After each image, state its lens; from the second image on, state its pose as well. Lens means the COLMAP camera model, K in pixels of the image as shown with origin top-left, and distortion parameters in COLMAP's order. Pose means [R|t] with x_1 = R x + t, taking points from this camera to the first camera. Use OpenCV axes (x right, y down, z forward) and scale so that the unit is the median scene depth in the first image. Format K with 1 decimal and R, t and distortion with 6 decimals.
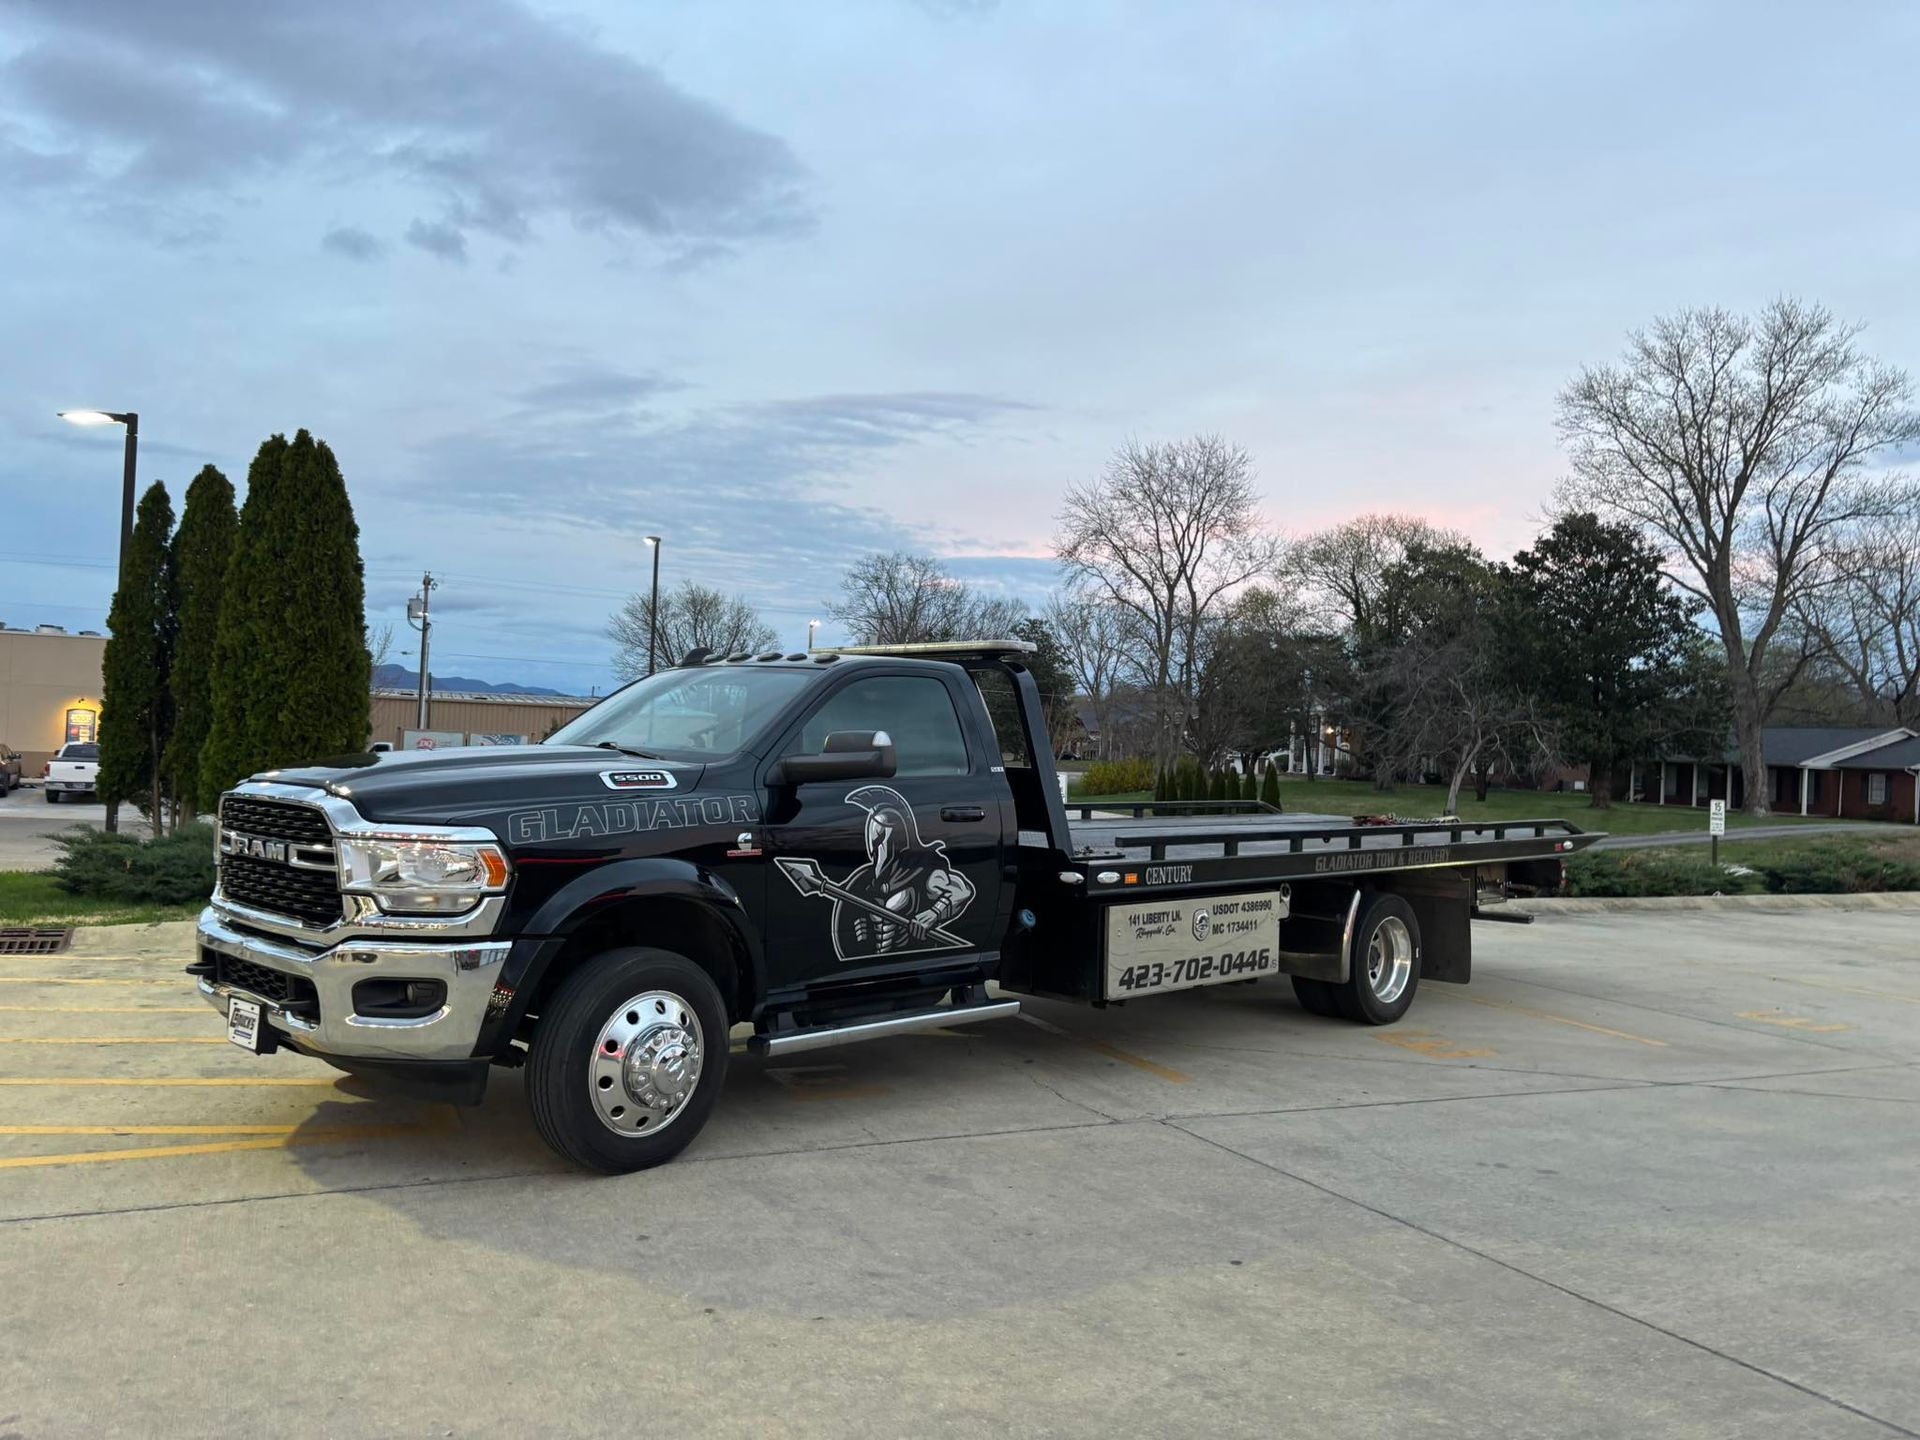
lens RADIAL K [[1404.6, 0, 892.0], [0, 1404.6, 718.6], [0, 0, 1]] dist [0.057110, -0.000449]
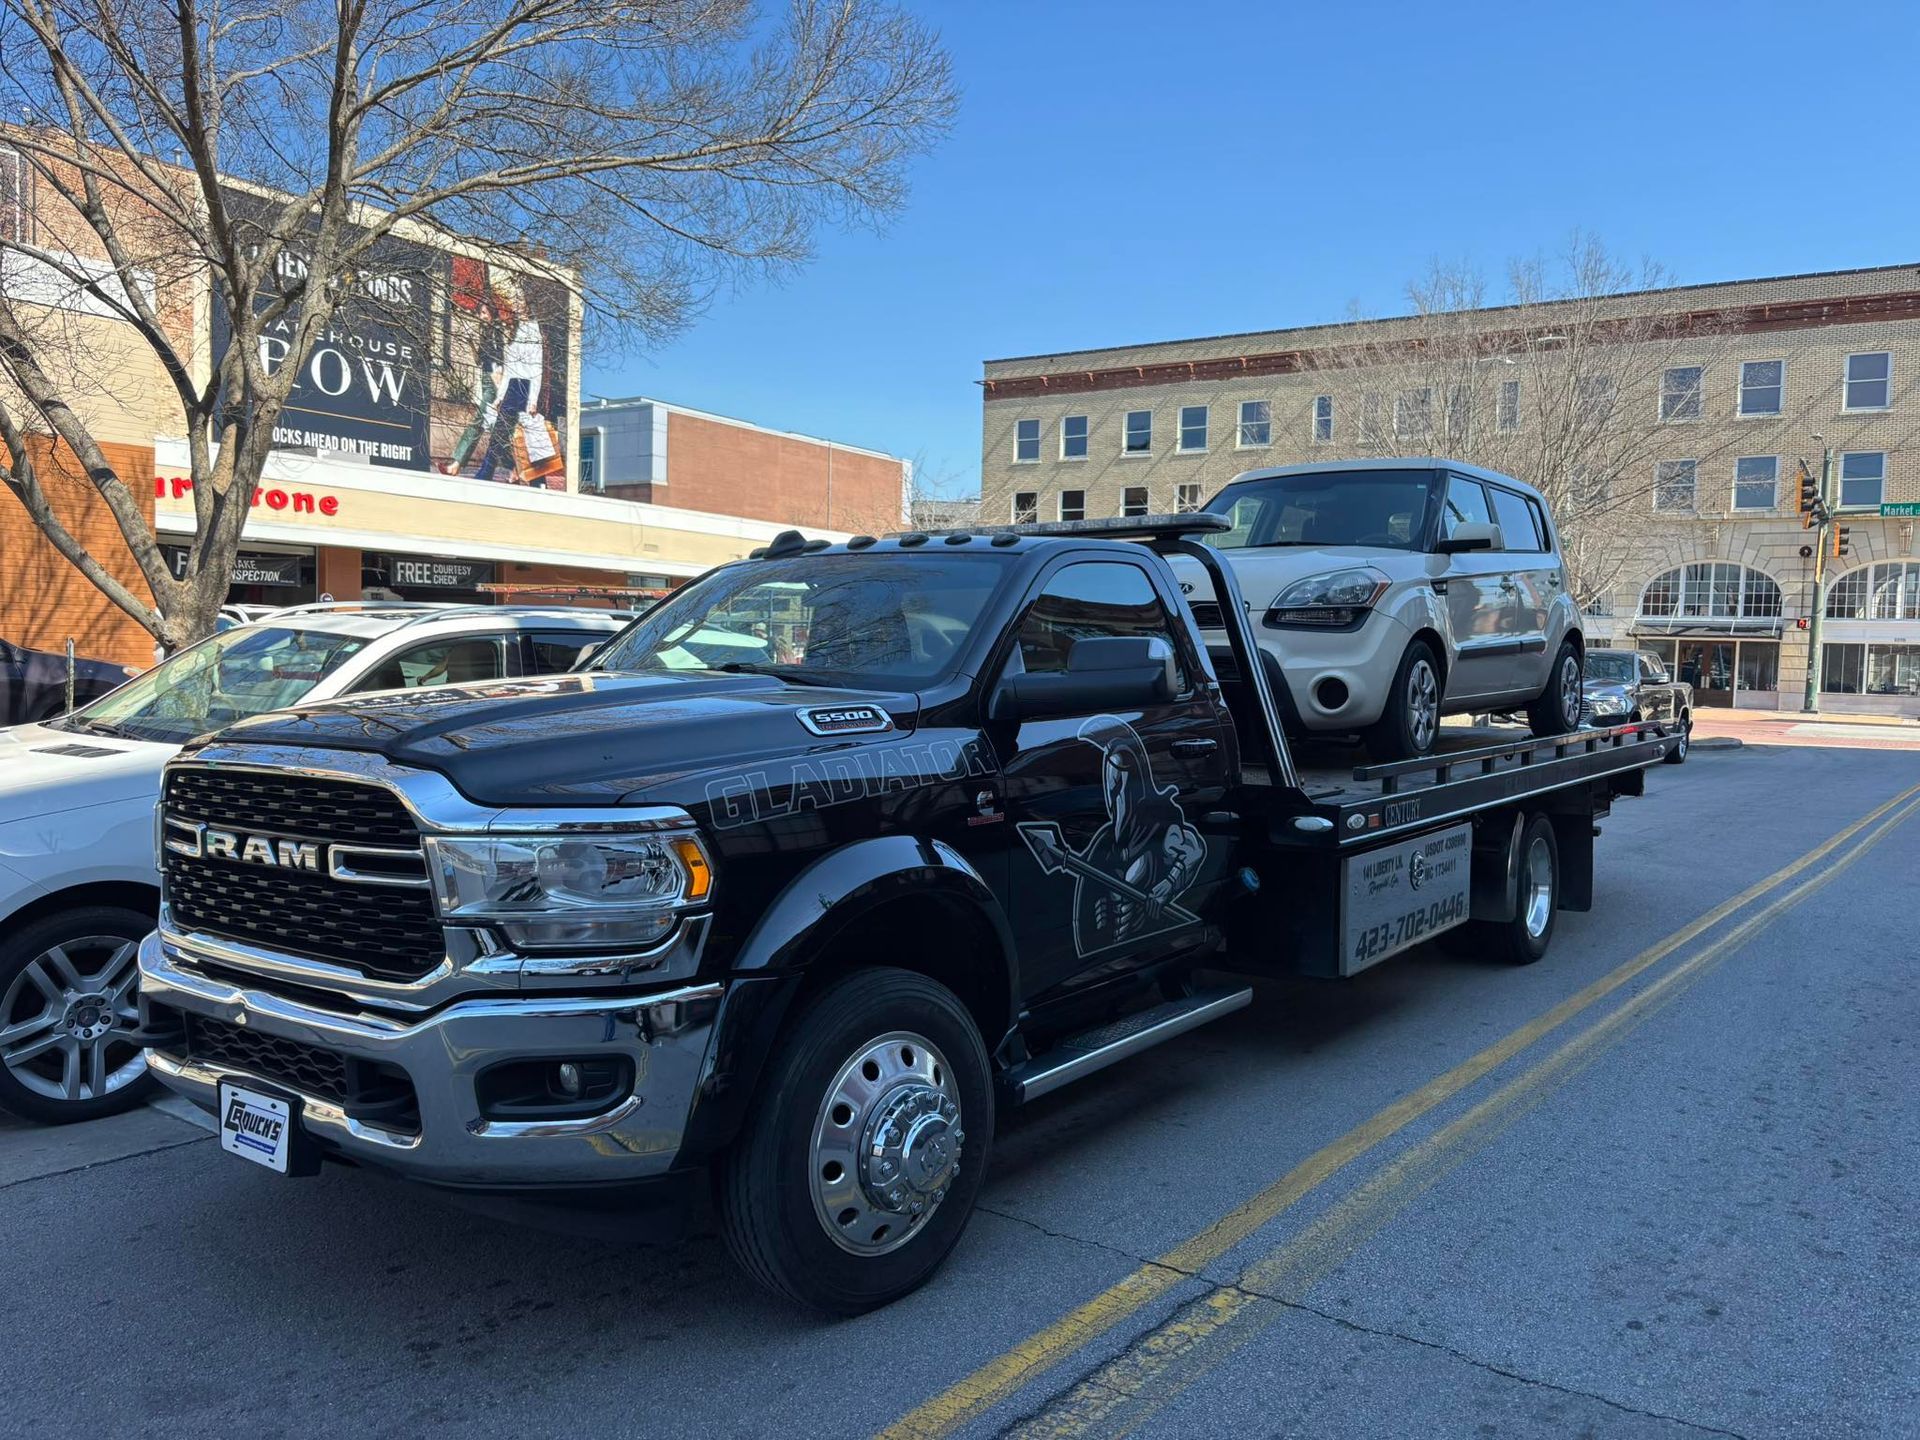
lens RADIAL K [[1445.1, 0, 918.4], [0, 1445.1, 687.9], [0, 0, 1]] dist [0.009109, 0.000013]
pose [[0.984393, -0.031886, 0.173073, -0.237449], [0.024894, 0.998789, 0.042425, -0.000042], [-0.174216, -0.037454, 0.983995, 0.286077]]
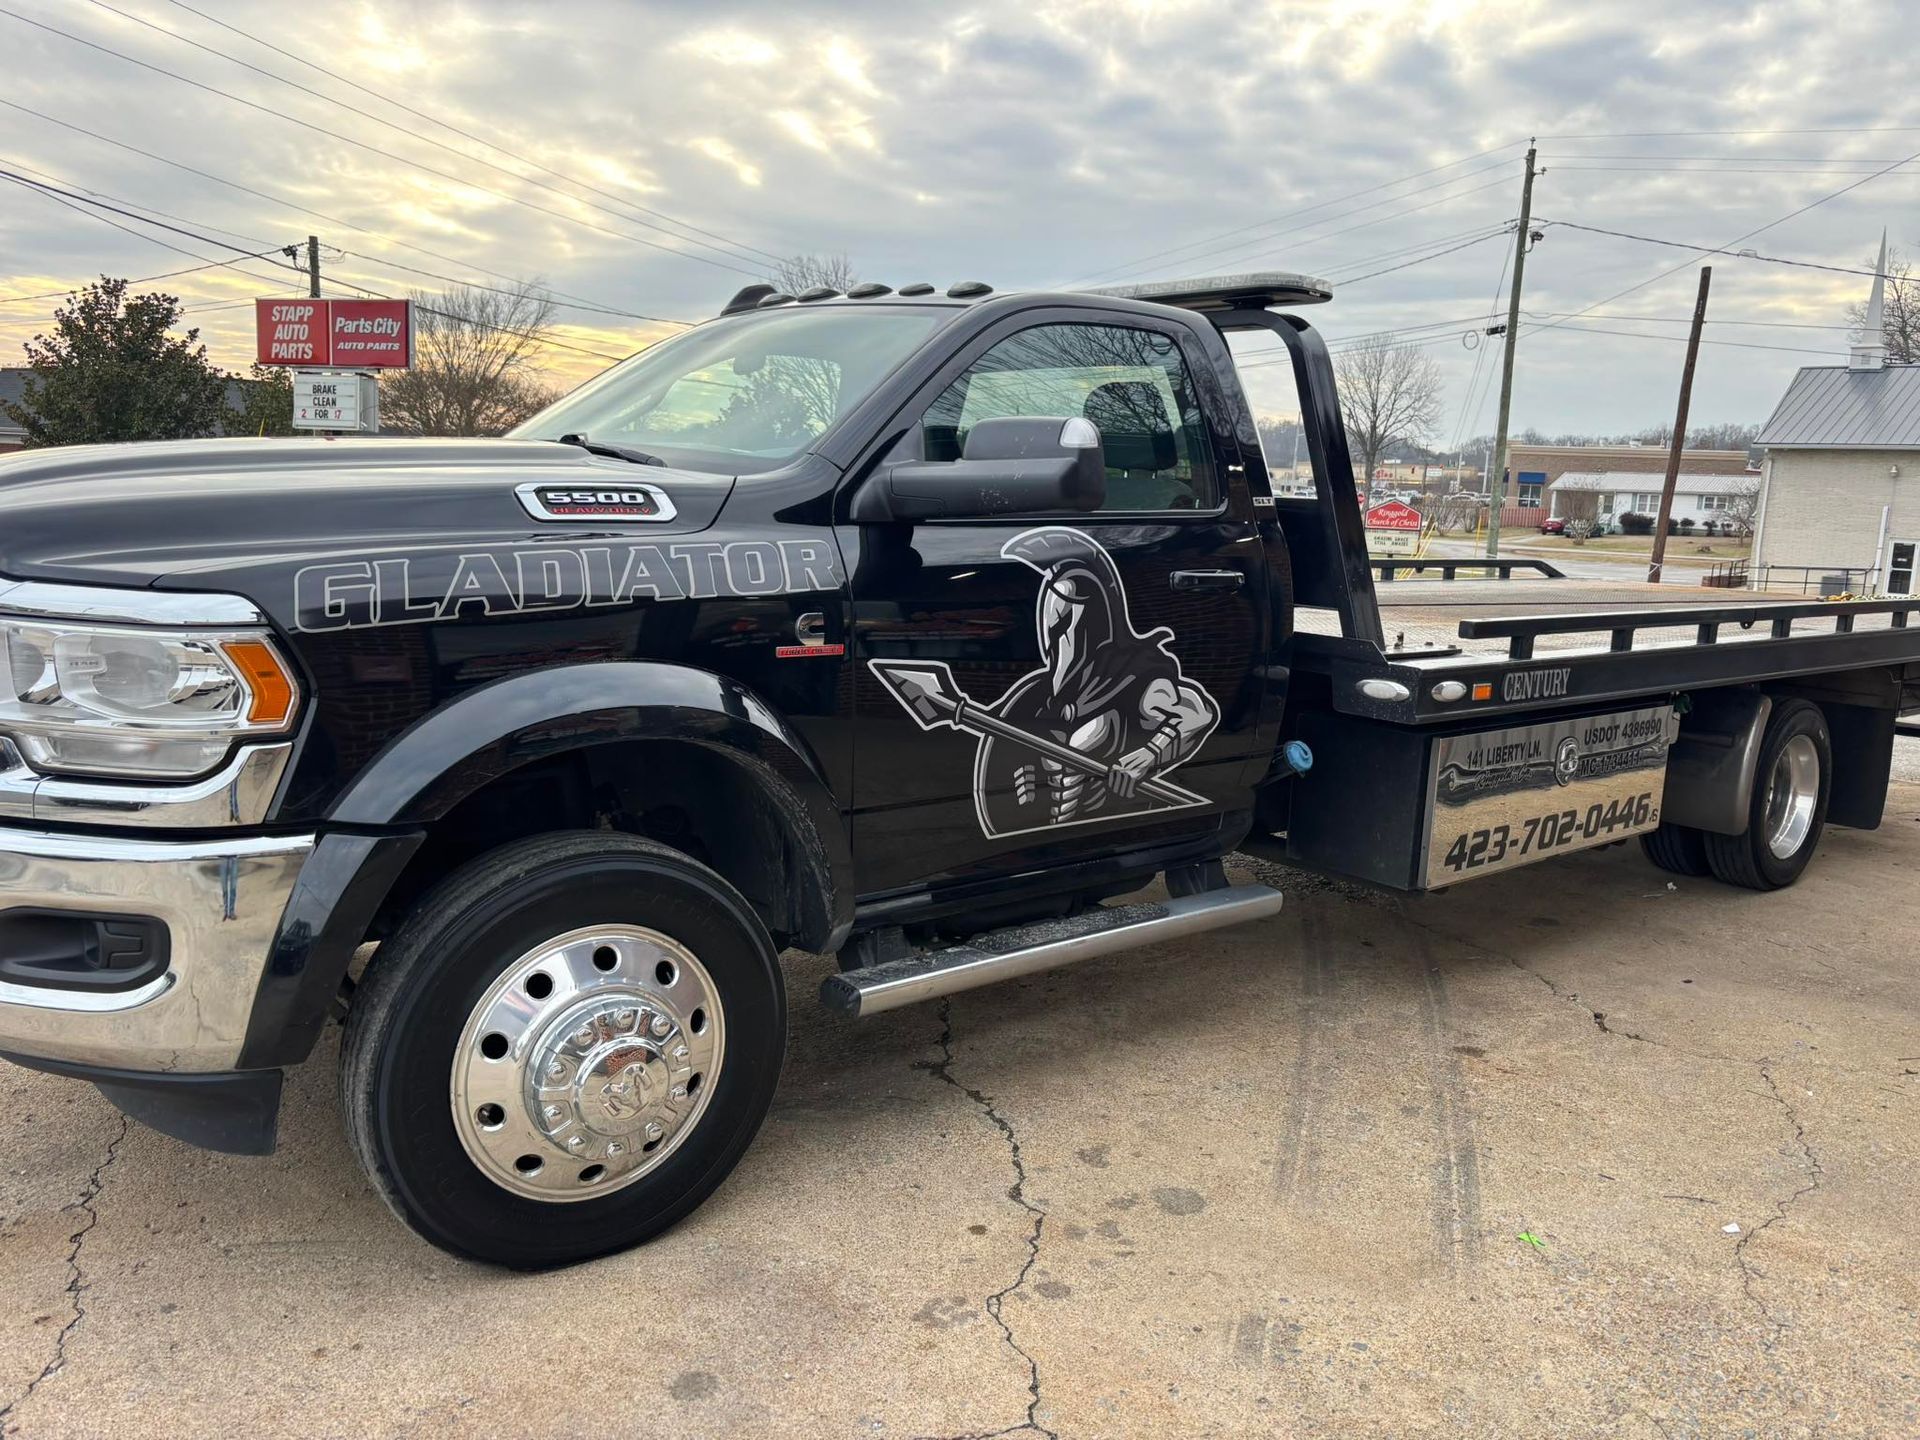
lens RADIAL K [[1461.8, 0, 996.8], [0, 1461.8, 777.8], [0, 0, 1]] dist [0.080776, -0.004373]
pose [[0.999552, 0.024047, -0.017838, -0.022788], [-0.019628, 0.976176, 0.216090, 0.020575], [0.022609, -0.215643, 0.976210, 0.424868]]
